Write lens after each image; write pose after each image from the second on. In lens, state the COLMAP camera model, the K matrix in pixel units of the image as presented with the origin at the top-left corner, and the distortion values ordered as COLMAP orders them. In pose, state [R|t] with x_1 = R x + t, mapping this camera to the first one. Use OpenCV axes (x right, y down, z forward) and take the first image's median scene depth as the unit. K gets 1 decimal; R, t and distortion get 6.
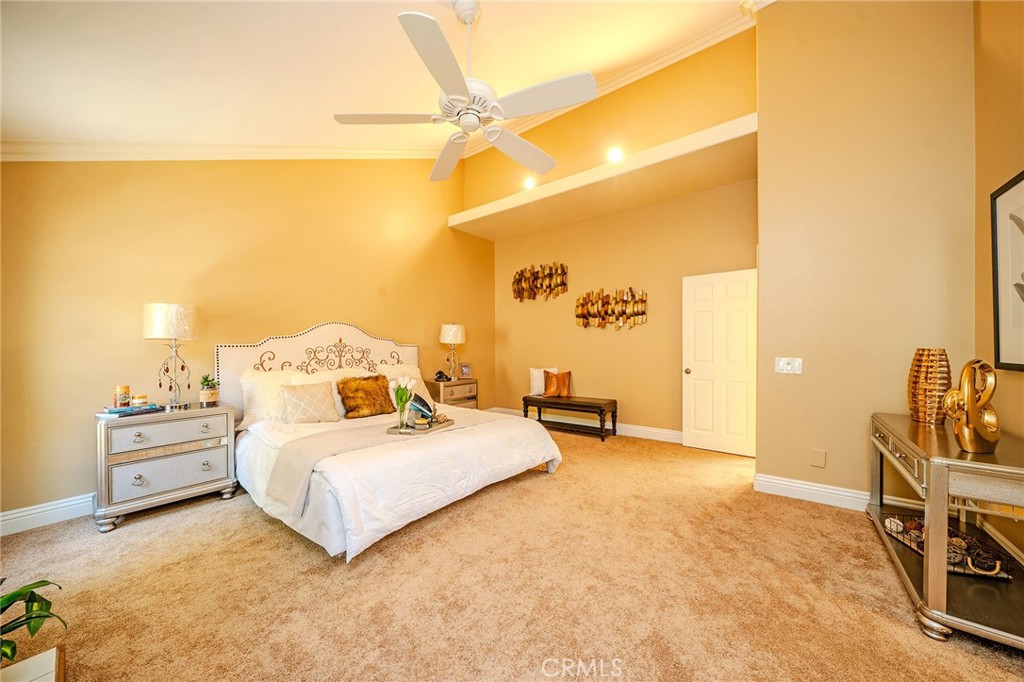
lens RADIAL K [[354.6, 0, 510.6], [0, 354.6, 345.1], [0, 0, 1]] dist [-0.003575, -0.000299]
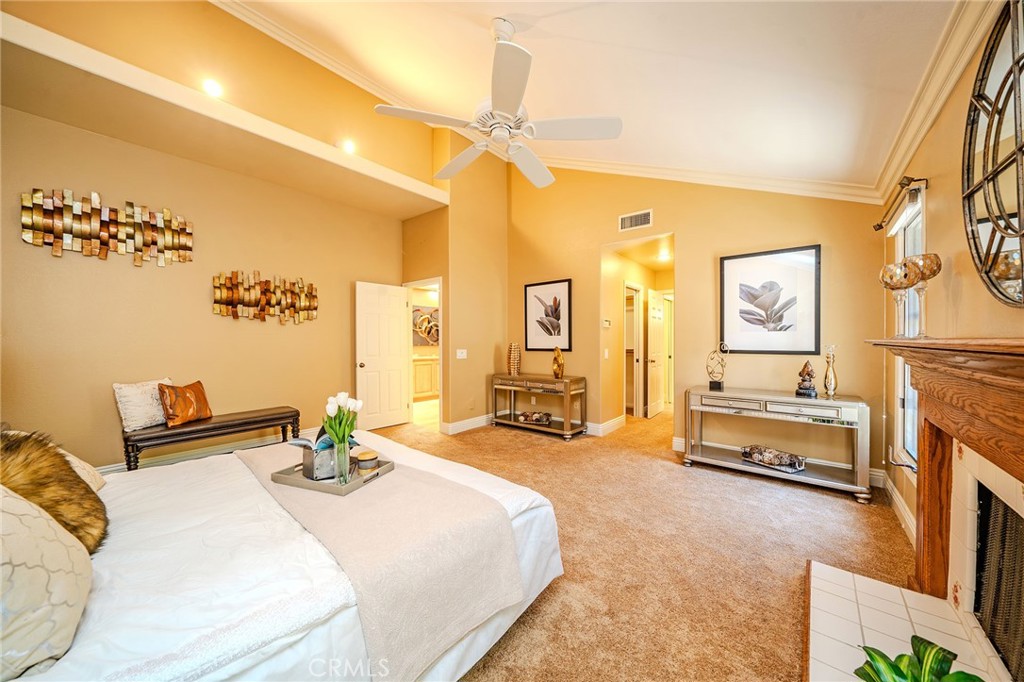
lens RADIAL K [[354.6, 0, 507.8], [0, 354.6, 343.8], [0, 0, 1]] dist [-0.003575, -0.000299]
pose [[0.036867, -0.000717, 0.999320, -0.766820], [0.002294, 0.999997, 0.000633, 0.006629], [-0.999318, 0.002269, 0.036868, 0.606787]]
